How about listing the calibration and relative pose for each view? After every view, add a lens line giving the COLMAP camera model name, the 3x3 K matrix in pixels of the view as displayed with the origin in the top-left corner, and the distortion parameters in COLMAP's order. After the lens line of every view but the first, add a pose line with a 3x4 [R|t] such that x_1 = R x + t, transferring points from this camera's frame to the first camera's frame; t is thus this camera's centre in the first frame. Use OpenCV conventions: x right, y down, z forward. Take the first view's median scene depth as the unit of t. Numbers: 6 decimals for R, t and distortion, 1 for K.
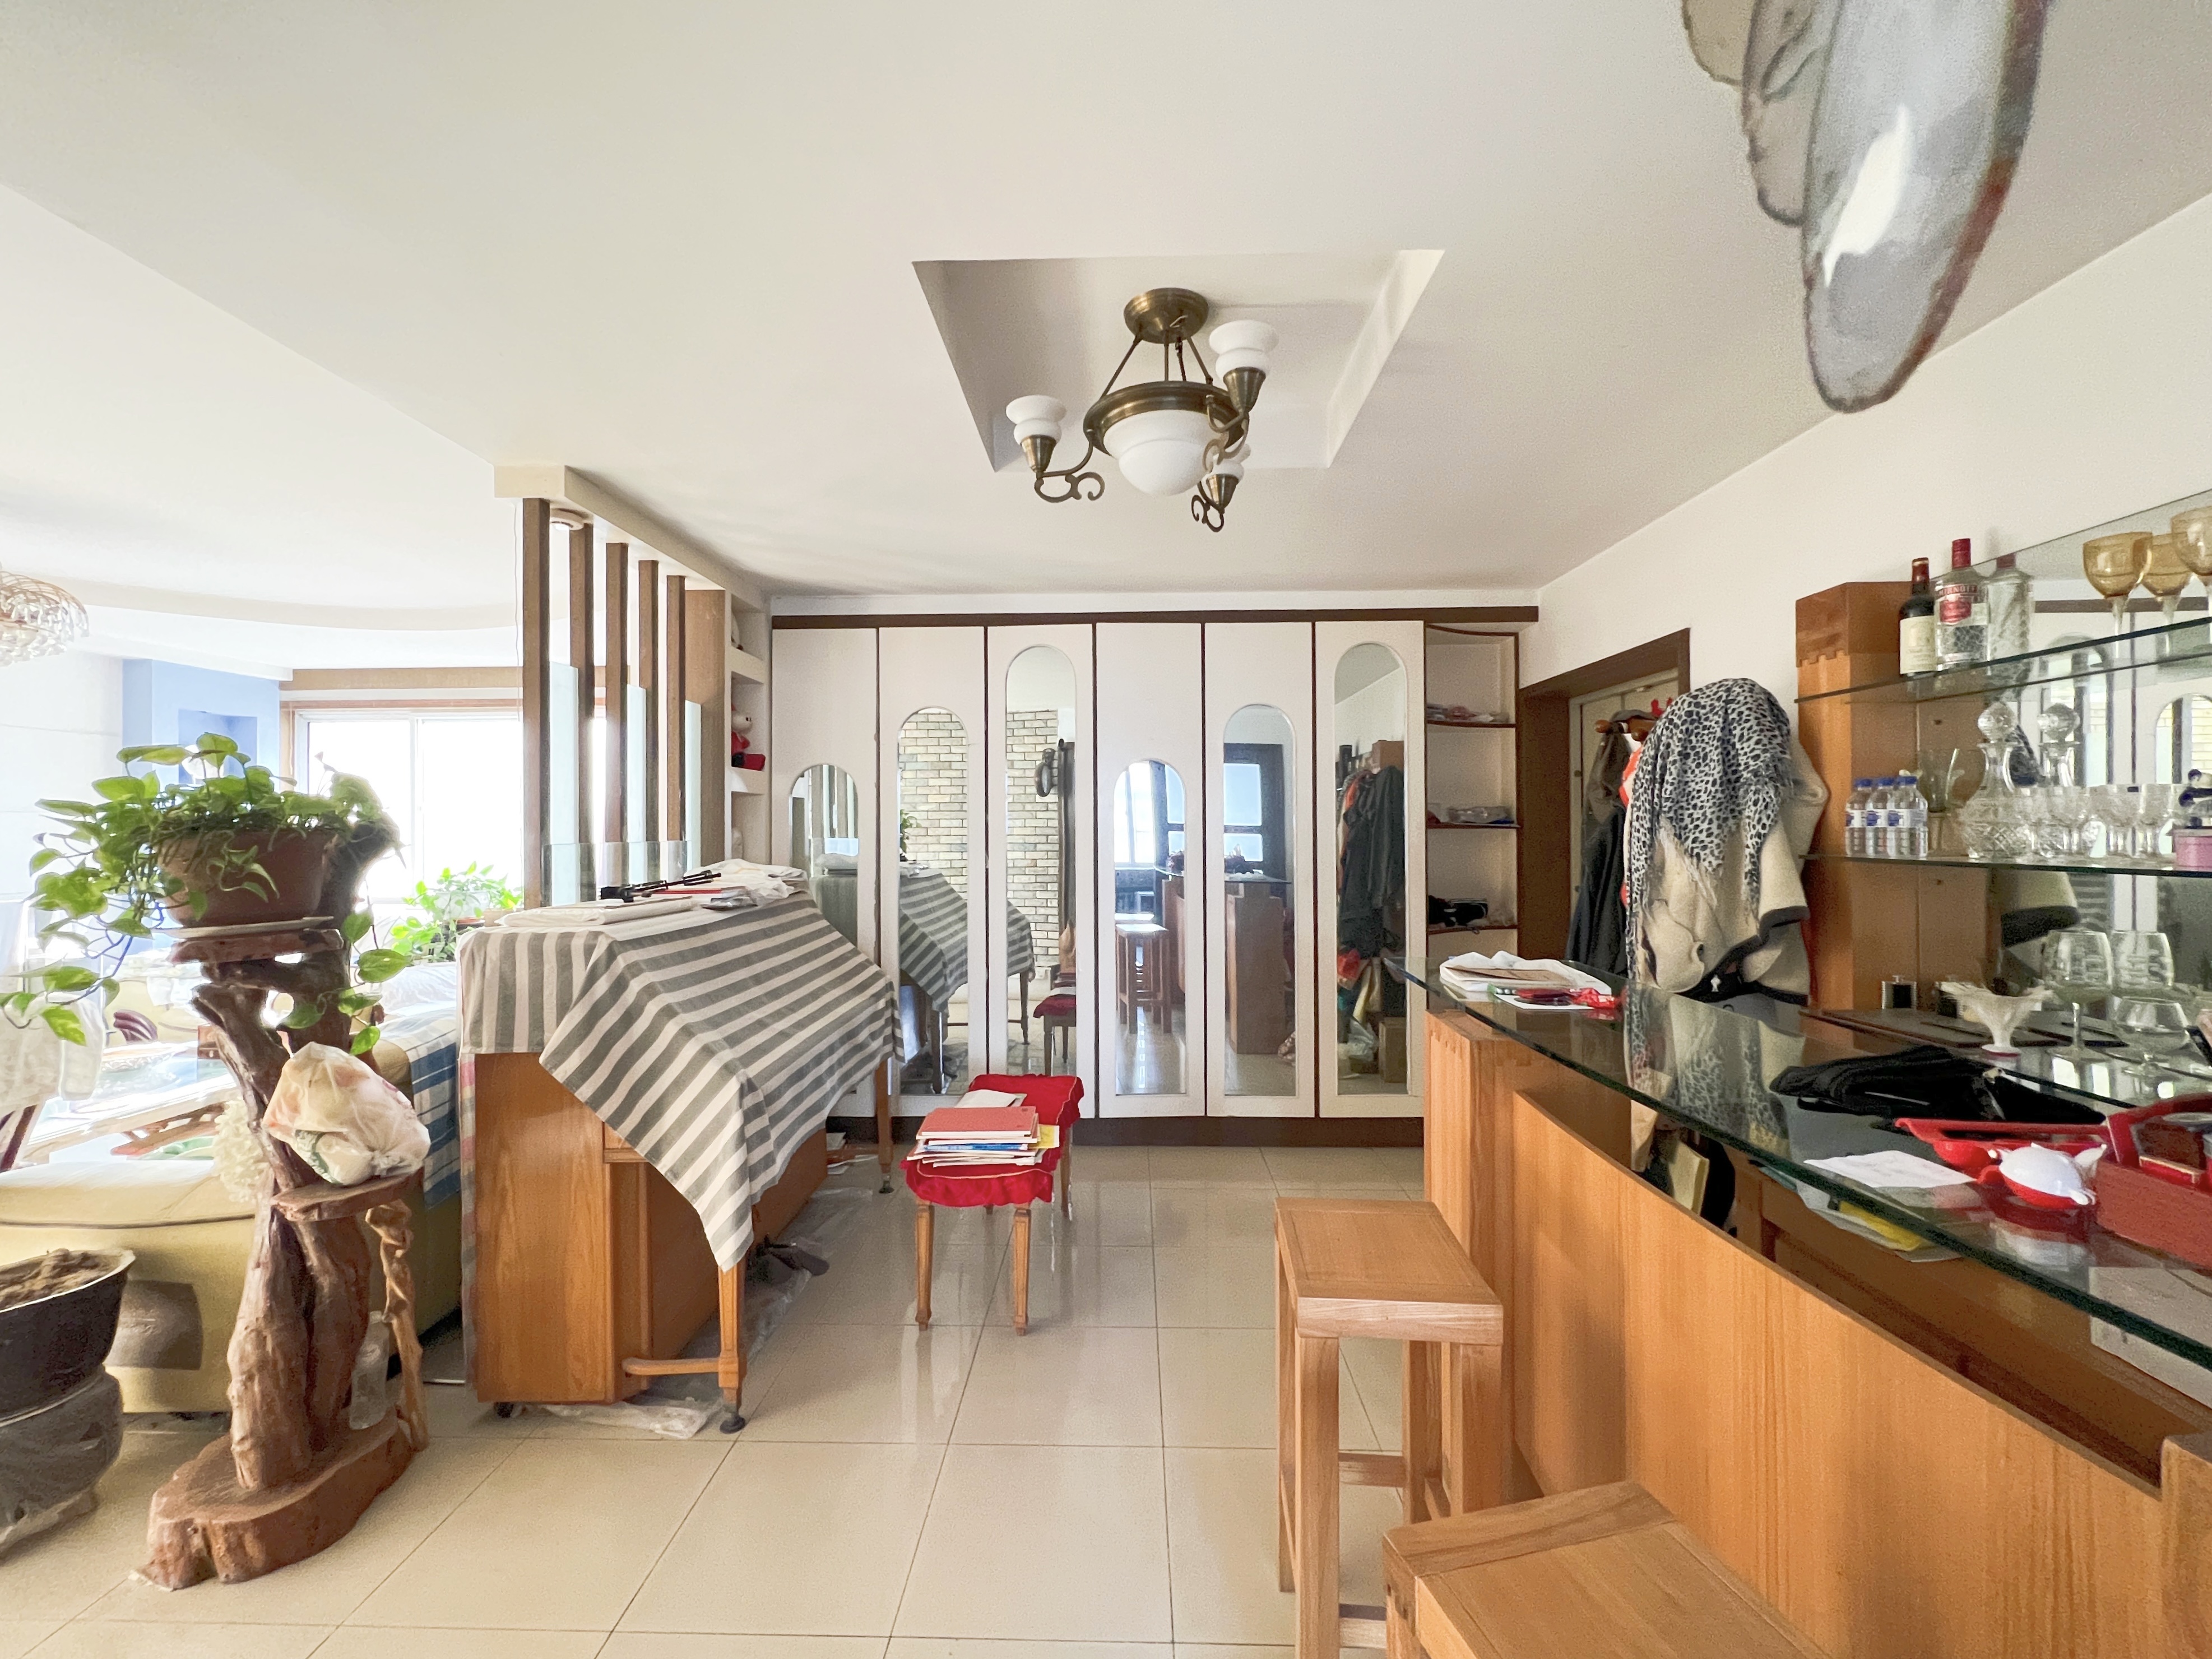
lens RADIAL K [[884.8, 0, 1096.3], [0, 884.8, 825.9], [0, 0, 1]] dist [-0.003164, 0.000372]
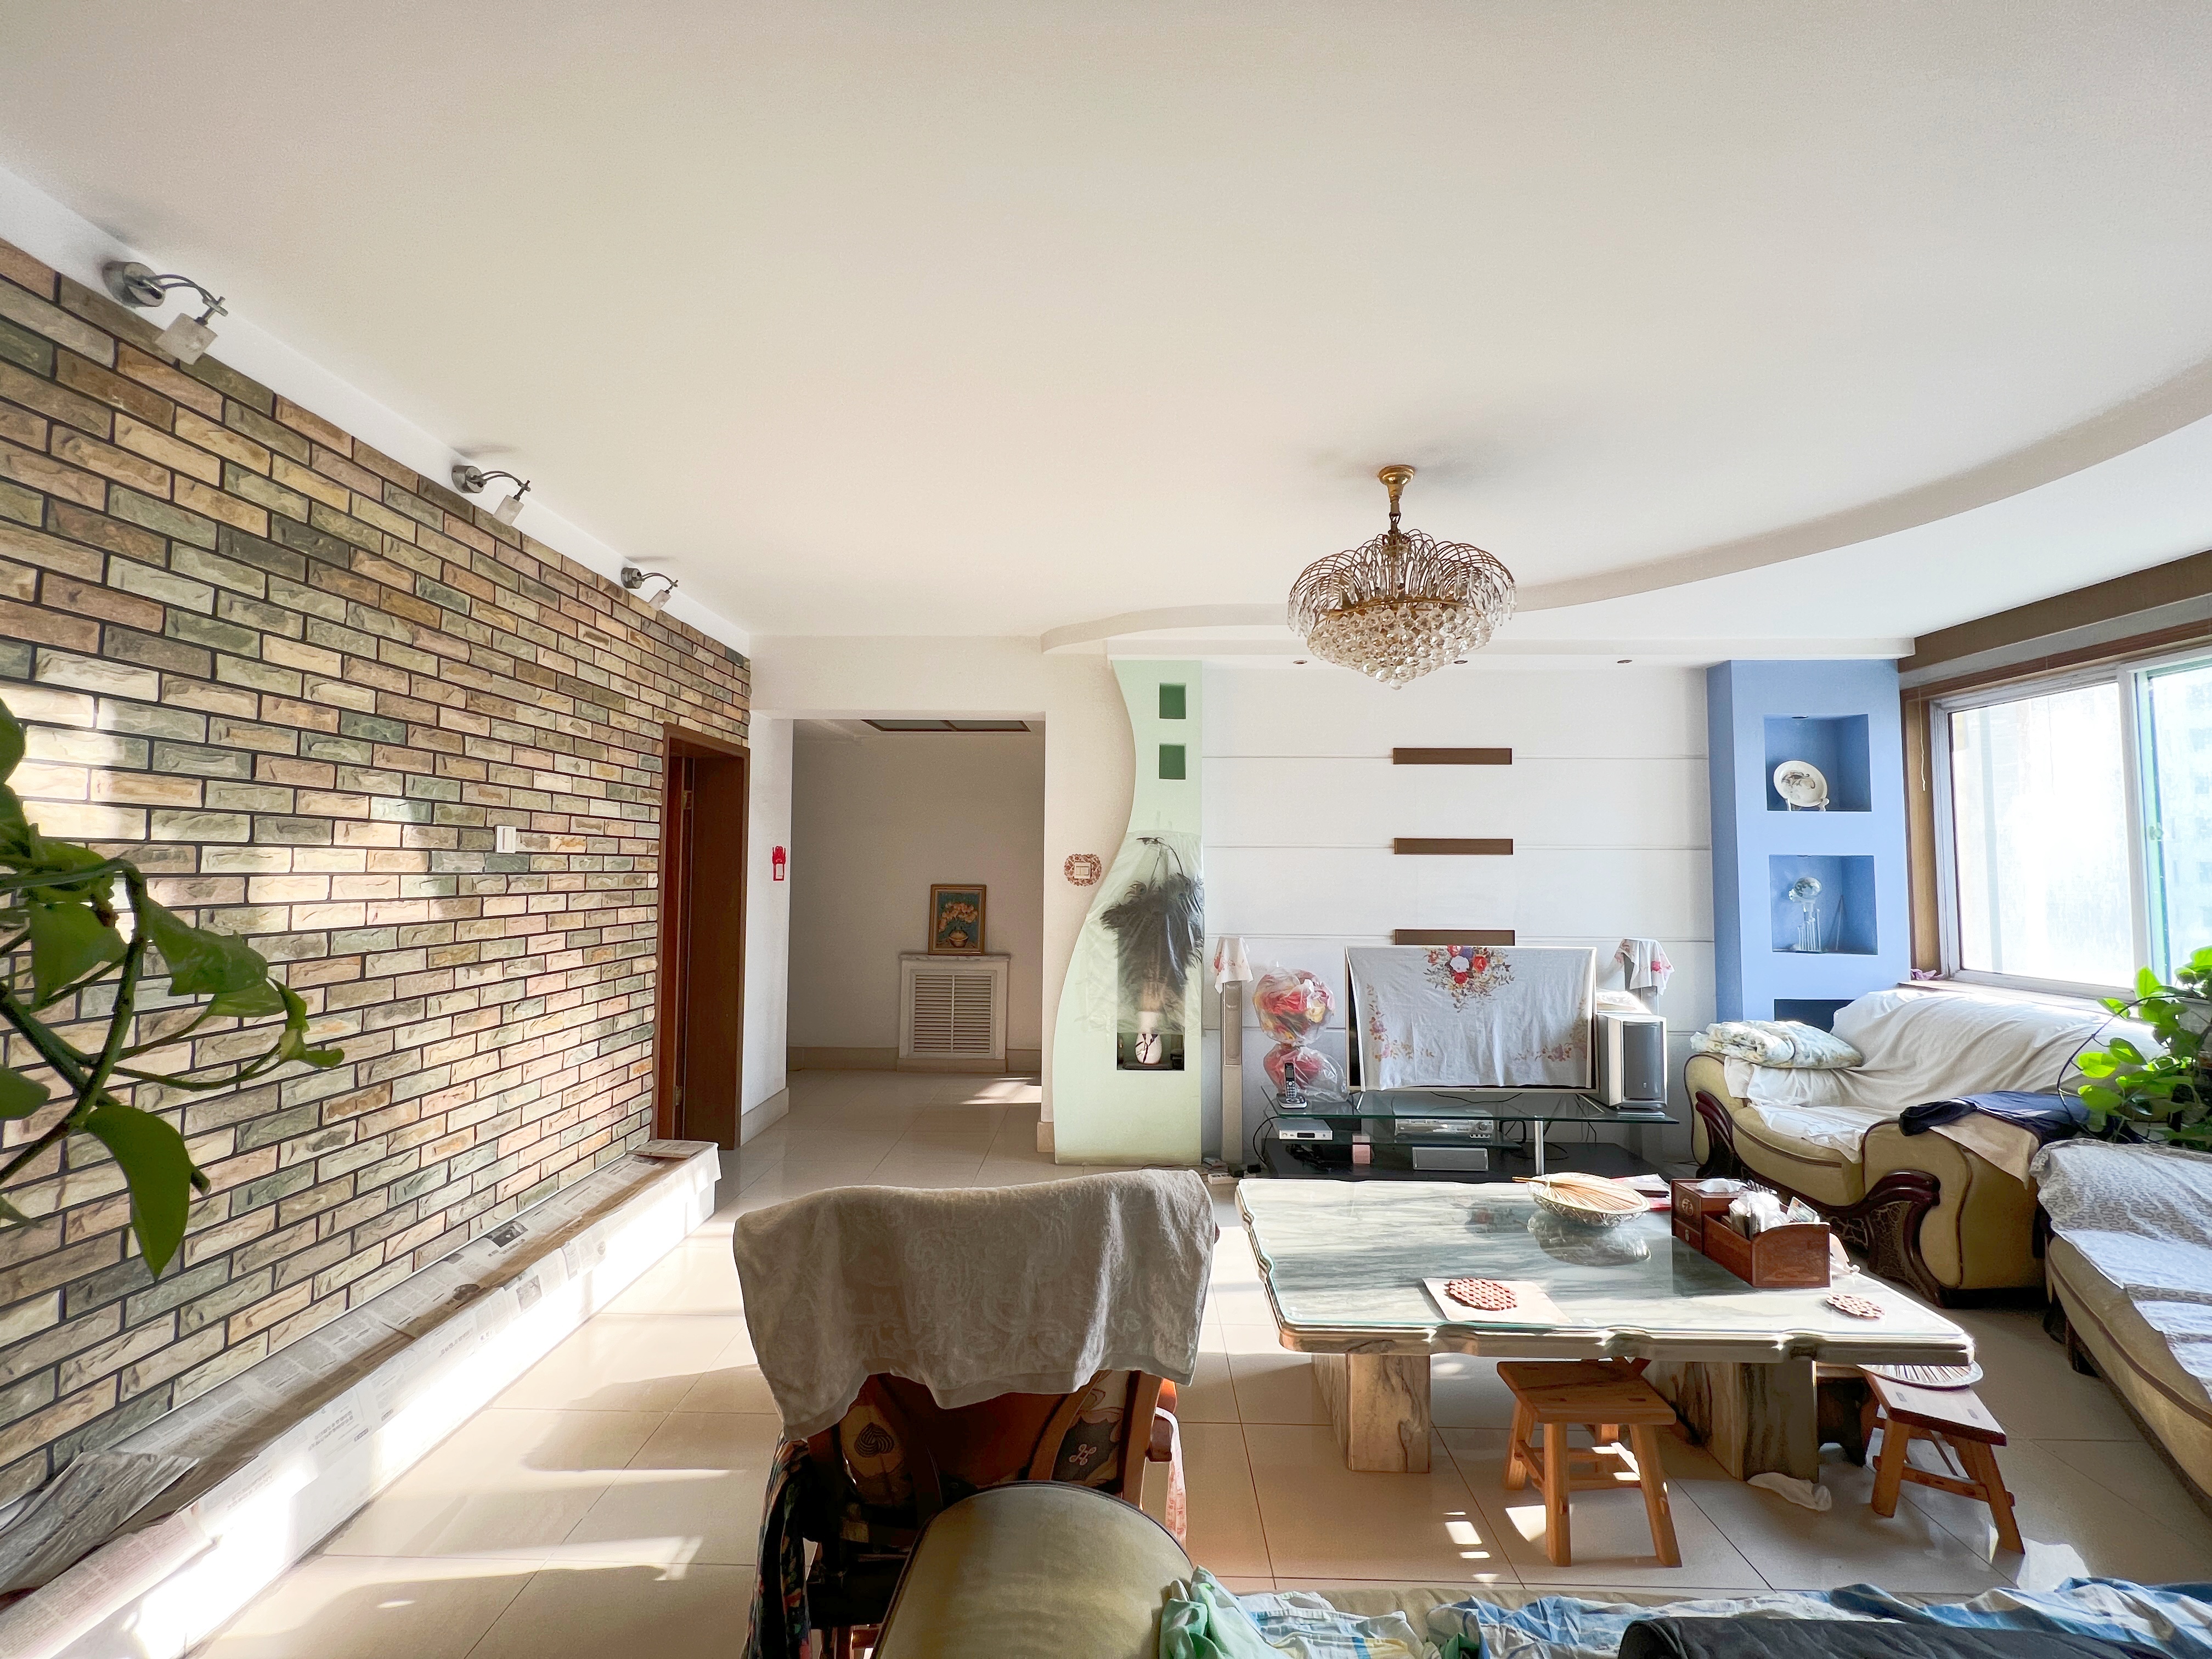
lens RADIAL K [[884.7, 0, 1101.5], [0, 884.7, 821.0], [0, 0, 1]] dist [-0.003164, 0.000372]
pose [[0.005425, -0.046126, -0.998921, -0.248976], [-0.005399, 0.998920, -0.046155, 0.000300], [0.999971, 0.005644, 0.005170, 0.387926]]
